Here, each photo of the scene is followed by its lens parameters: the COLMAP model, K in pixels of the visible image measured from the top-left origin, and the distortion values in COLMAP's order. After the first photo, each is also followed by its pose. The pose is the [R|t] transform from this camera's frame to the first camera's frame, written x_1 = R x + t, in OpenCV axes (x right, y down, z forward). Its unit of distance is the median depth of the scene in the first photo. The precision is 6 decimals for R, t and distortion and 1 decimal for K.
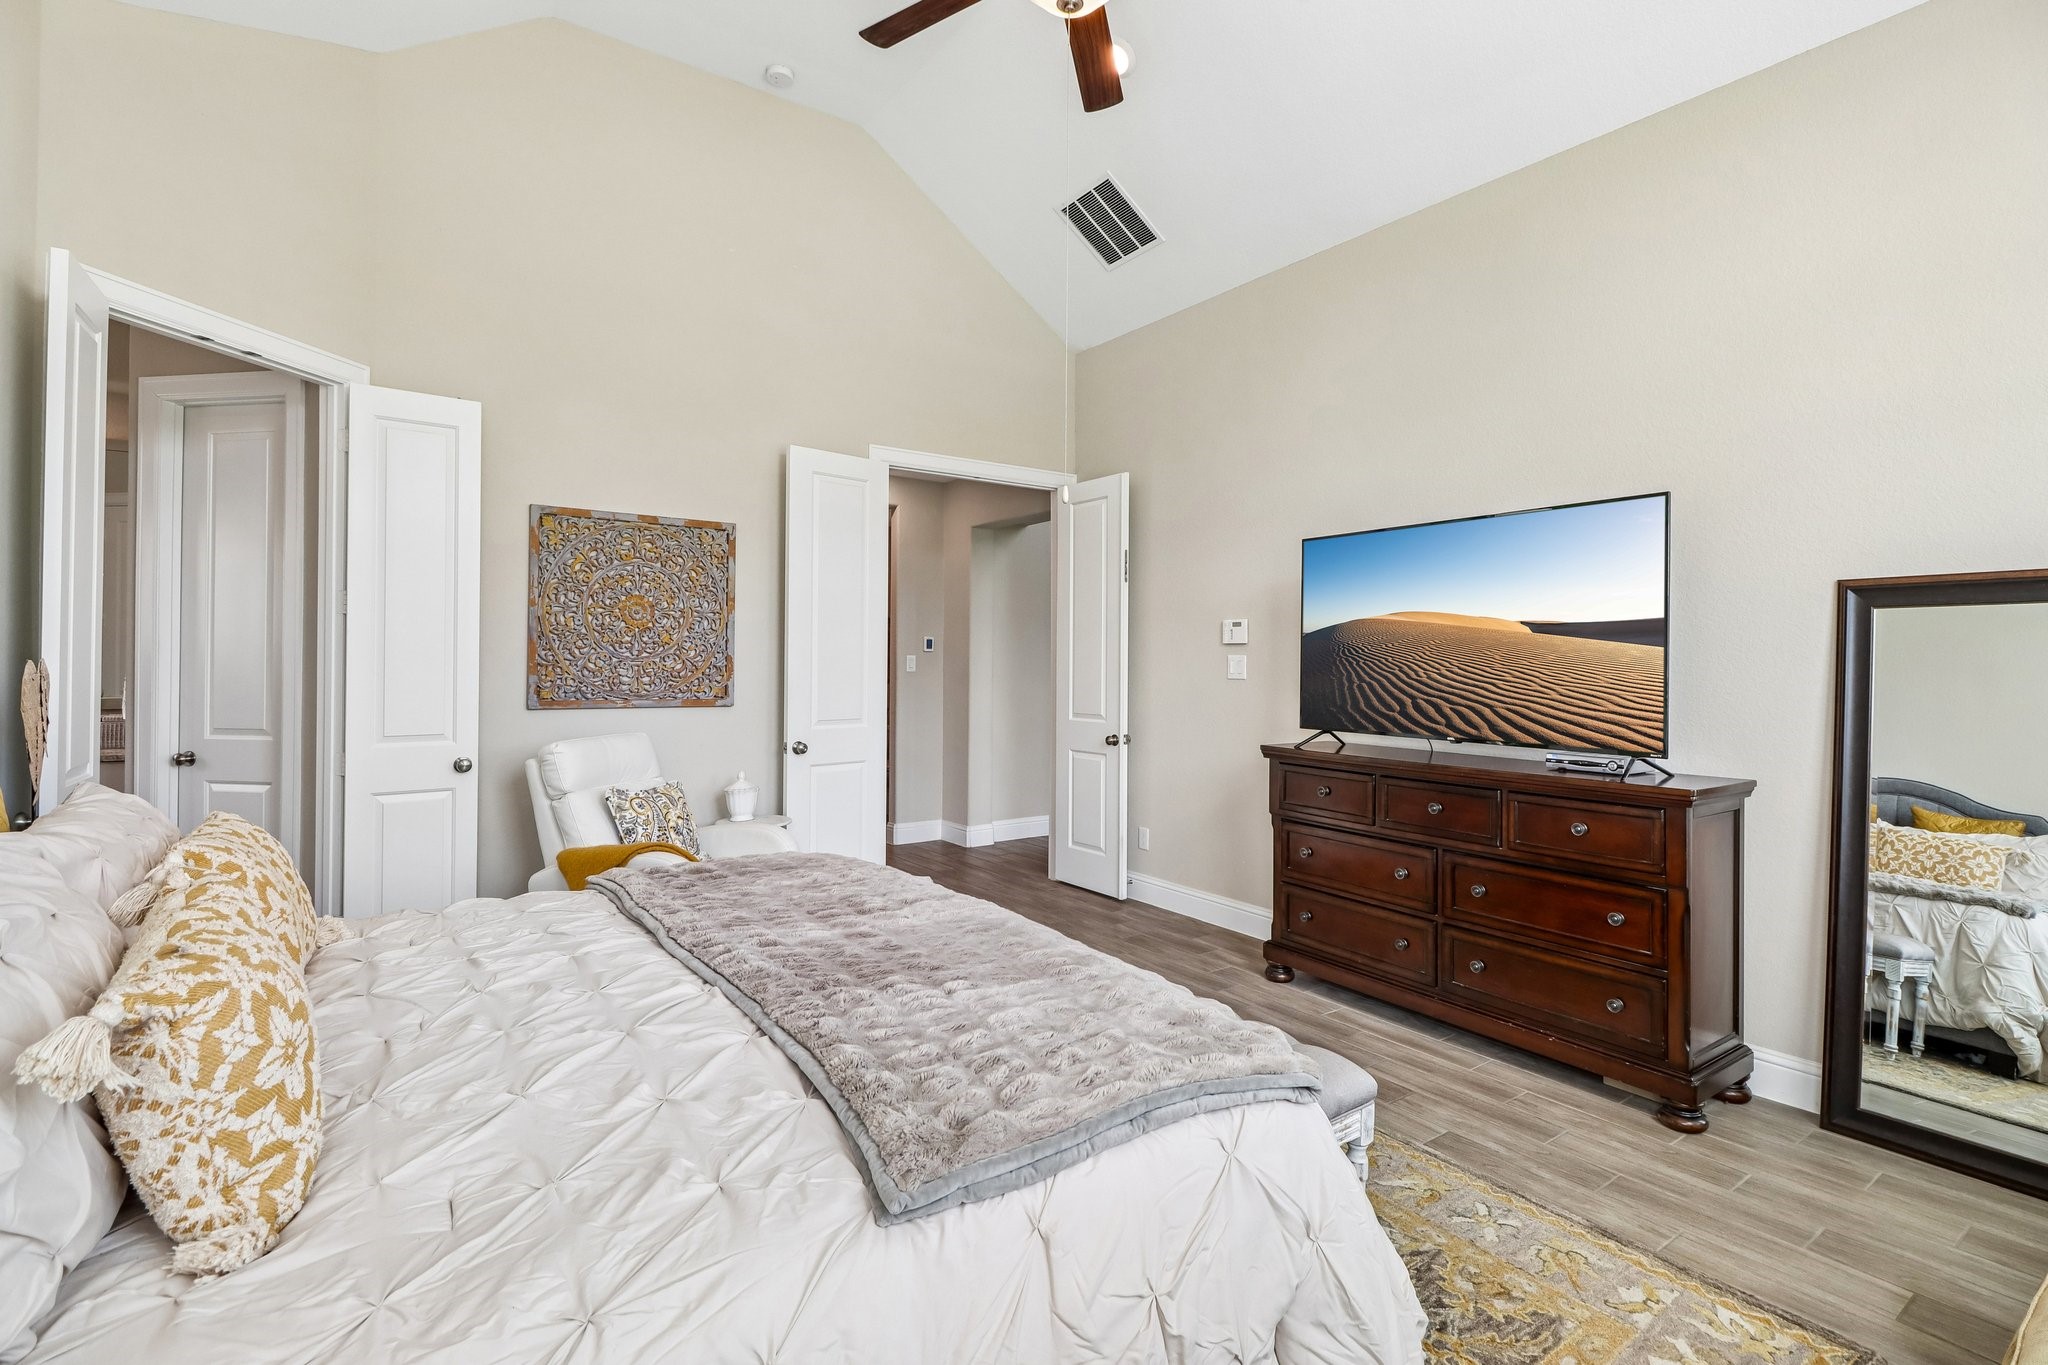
lens RADIAL K [[941.9, 0, 1026.1], [0, 941.9, 666.9], [0, 0, 1]] dist [-0.000308, -0.000001]
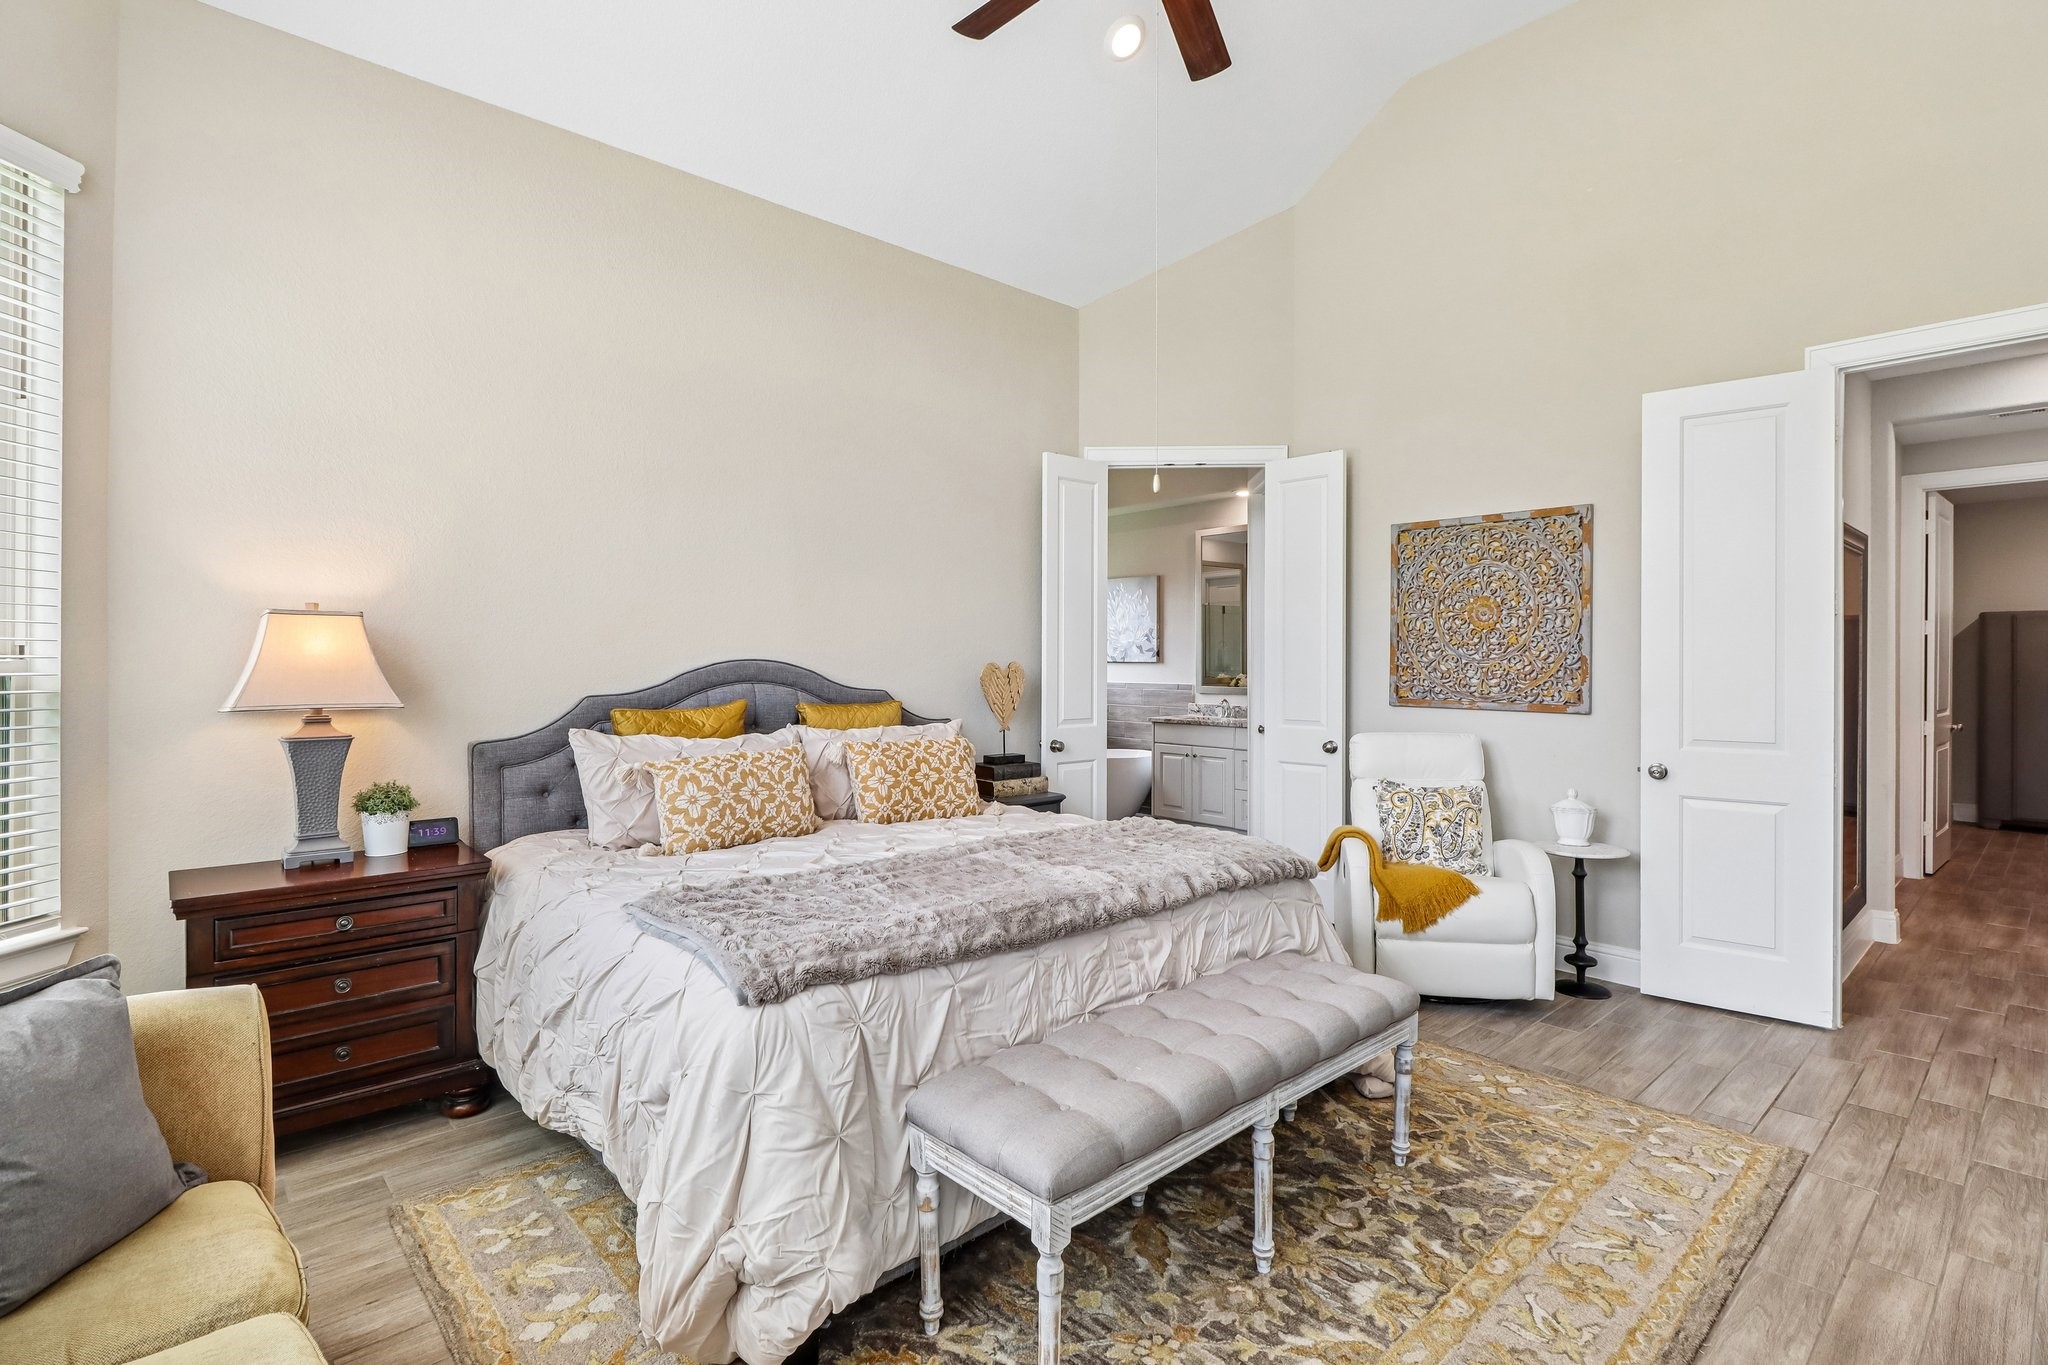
lens RADIAL K [[960.7, 0, 1025.4], [0, 960.7, 673.1], [0, 0, 1]] dist [0.000838, 0.000015]
pose [[0.114455, 0.008035, -0.993396, 0.534883], [-0.002610, 0.999966, 0.007788, -0.001805], [0.993425, 0.001701, 0.114472, 0.398687]]
